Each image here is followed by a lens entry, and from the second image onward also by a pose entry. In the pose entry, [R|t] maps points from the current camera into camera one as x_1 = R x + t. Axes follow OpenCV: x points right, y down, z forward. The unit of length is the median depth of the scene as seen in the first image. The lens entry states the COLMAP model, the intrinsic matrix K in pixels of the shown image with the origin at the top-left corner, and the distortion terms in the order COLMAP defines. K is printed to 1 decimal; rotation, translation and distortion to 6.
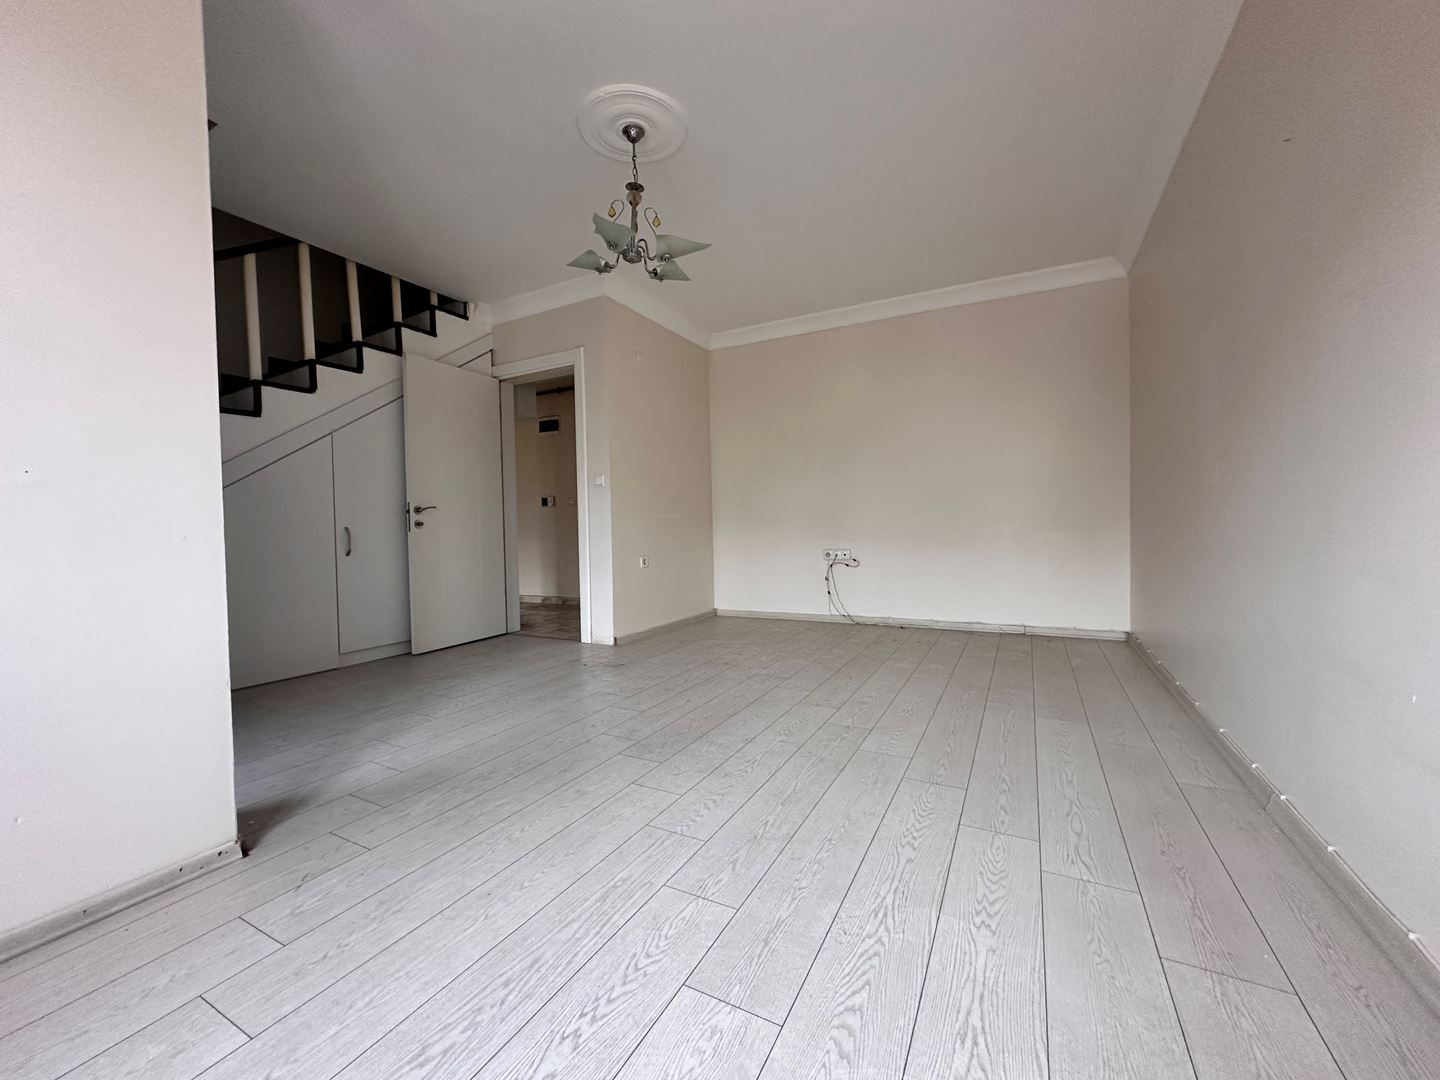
lens RADIAL K [[572.9, 0, 718.7], [0, 572.9, 541.1], [0, 0, 1]] dist [0.003593, 0.000316]
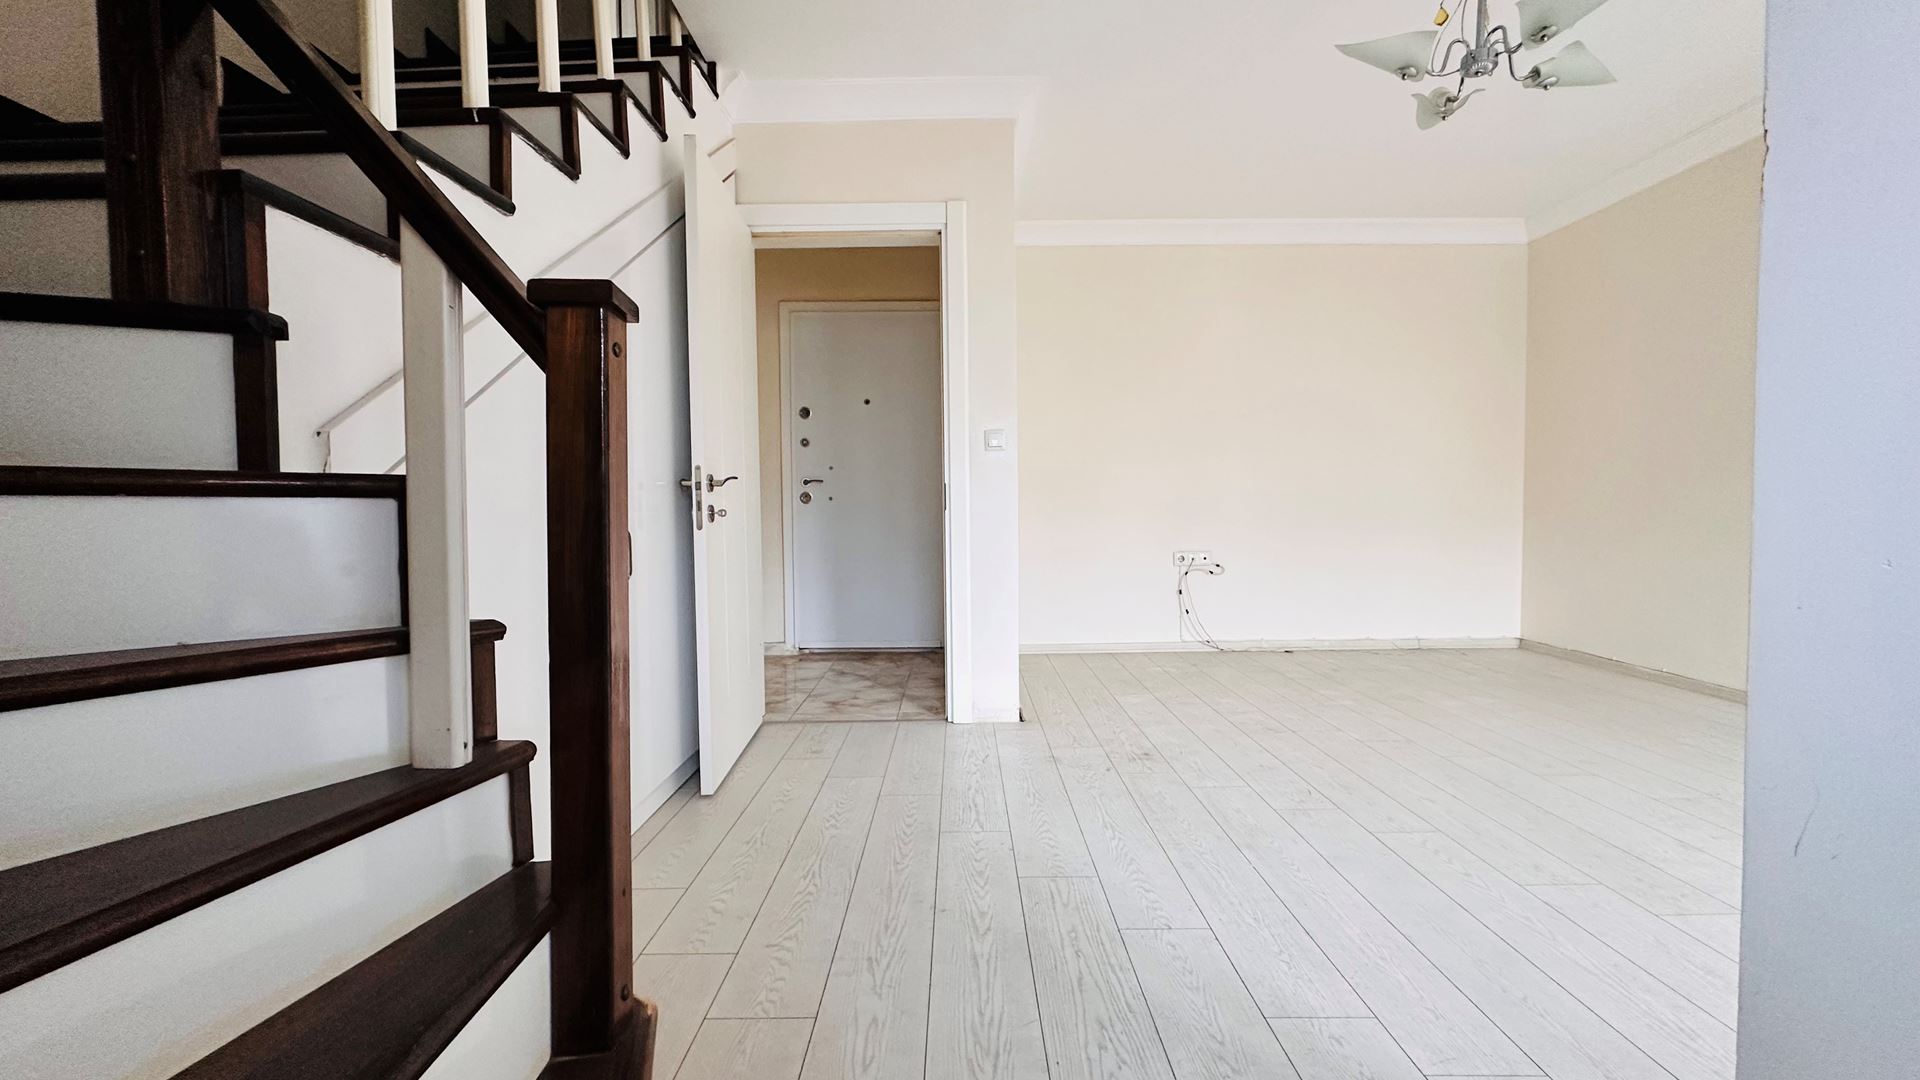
lens RADIAL K [[757.0, 0, 957.6], [0, 757.0, 547.2], [0, 0, 1]] dist [-0.010781, 0.000032]
pose [[0.884116, -0.013395, 0.467076, -0.596944], [0.006428, 0.999843, 0.016506, -0.009988], [-0.467224, -0.011591, 0.884063, 0.344197]]
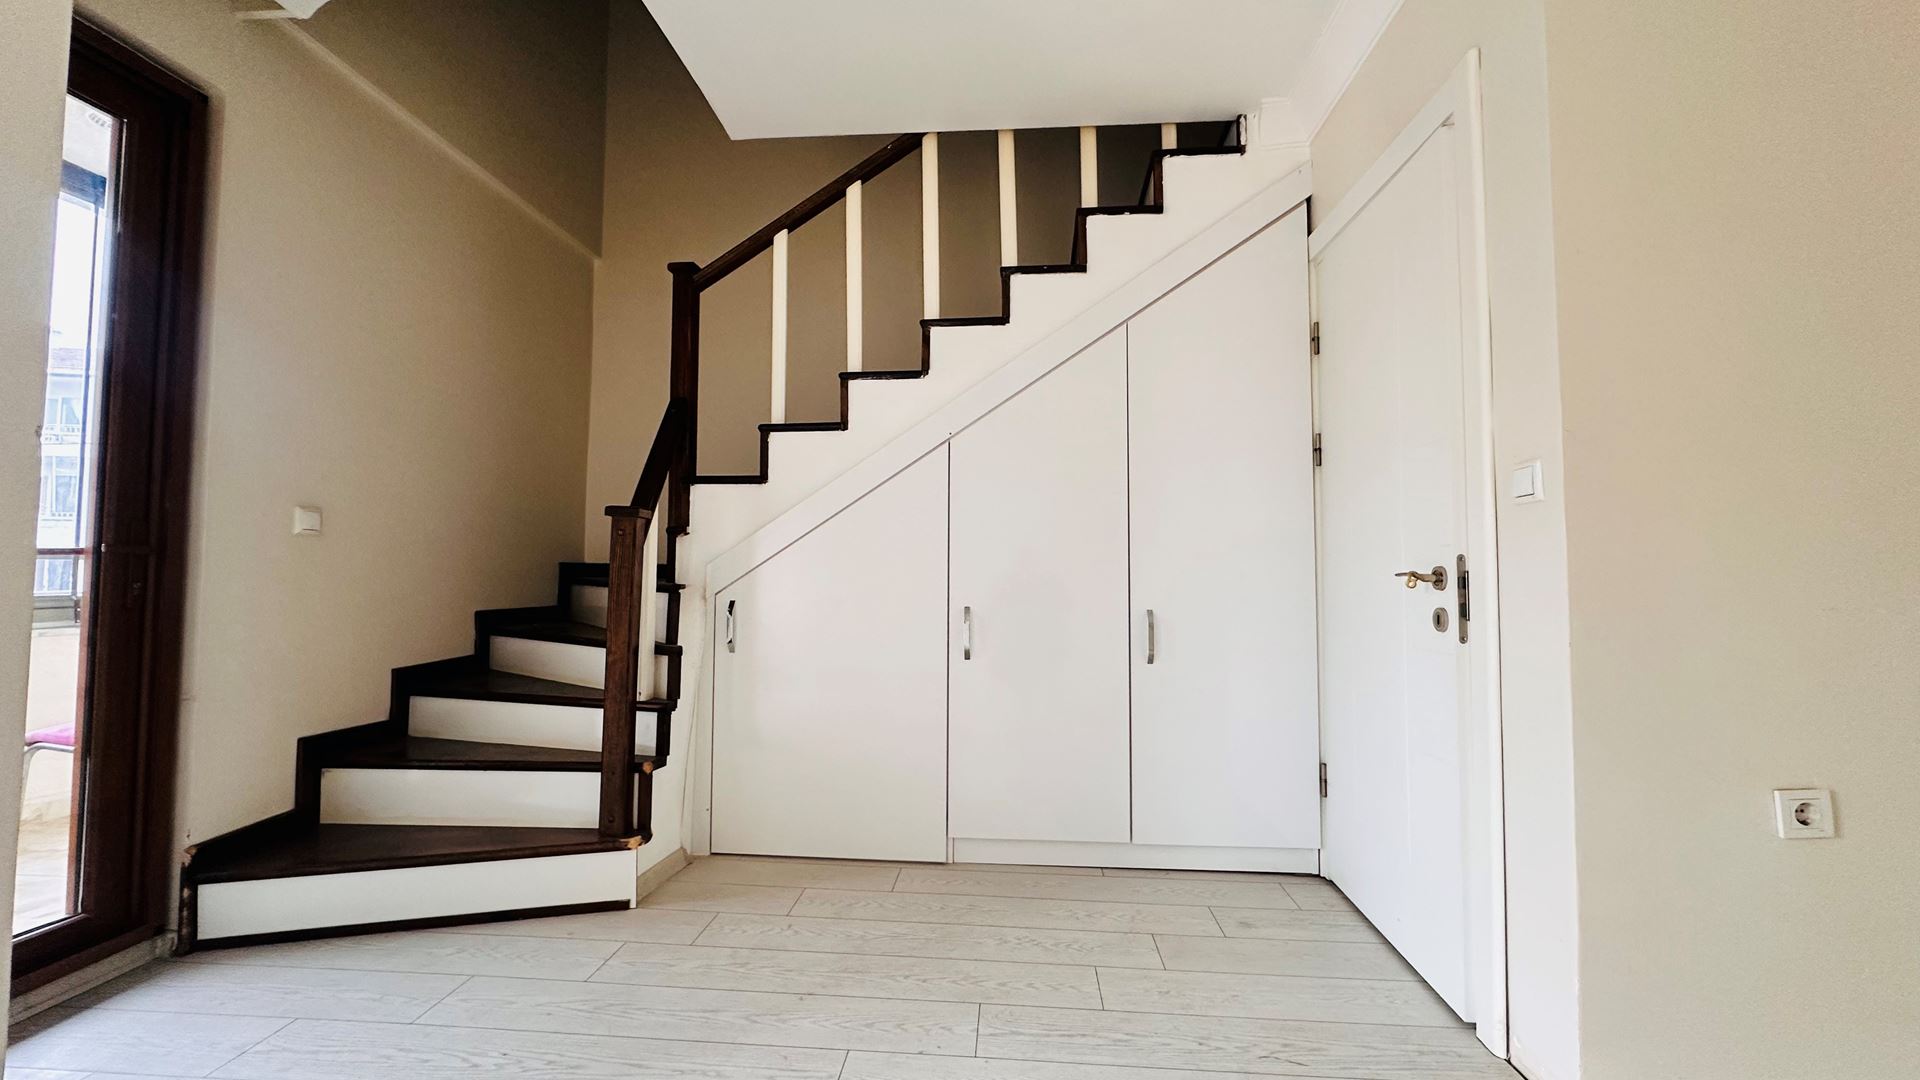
lens RADIAL K [[757.0, 0, 958.8], [0, 757.0, 544.2], [0, 0, 1]] dist [-0.010781, 0.000032]
pose [[0.404889, -0.011509, -0.914293, 0.009342], [-0.039872, 0.998747, -0.030230, -0.053755], [0.913496, 0.048695, 0.403923, 0.602001]]
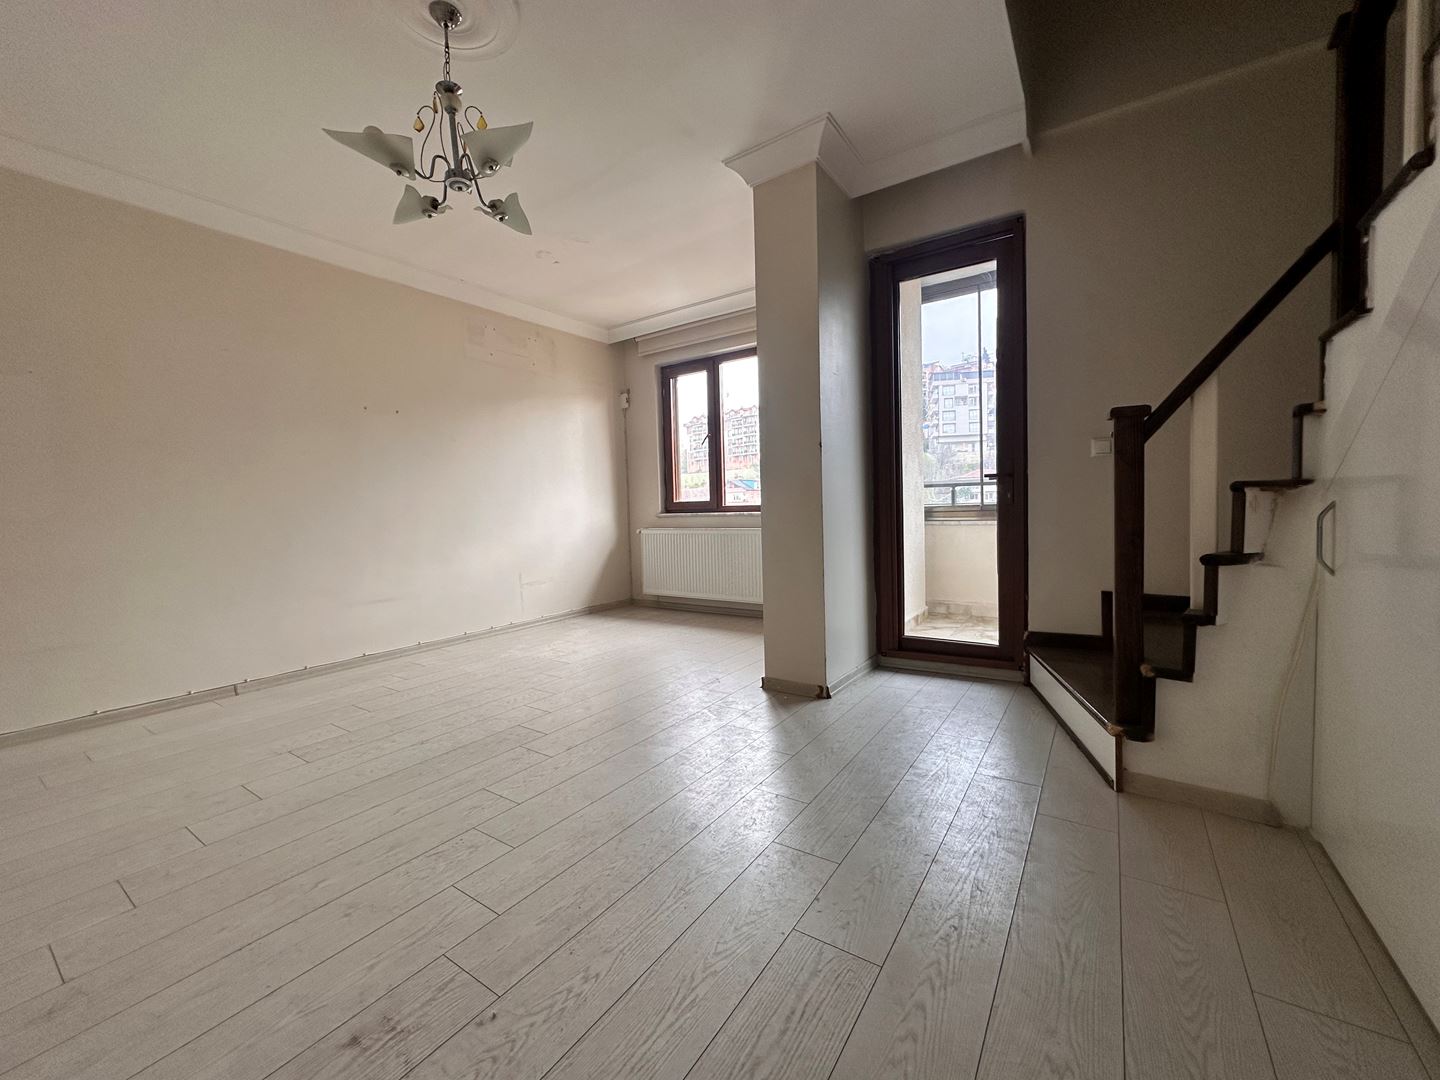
lens RADIAL K [[572.9, 0, 720.3], [0, 572.9, 536.5], [0, 0, 1]] dist [0.003593, 0.000316]
pose [[-0.993233, 0.047024, 0.106192, -0.335662], [0.055100, 0.995702, 0.074437, -0.040540], [-0.102235, 0.079785, -0.991555, 1.060187]]
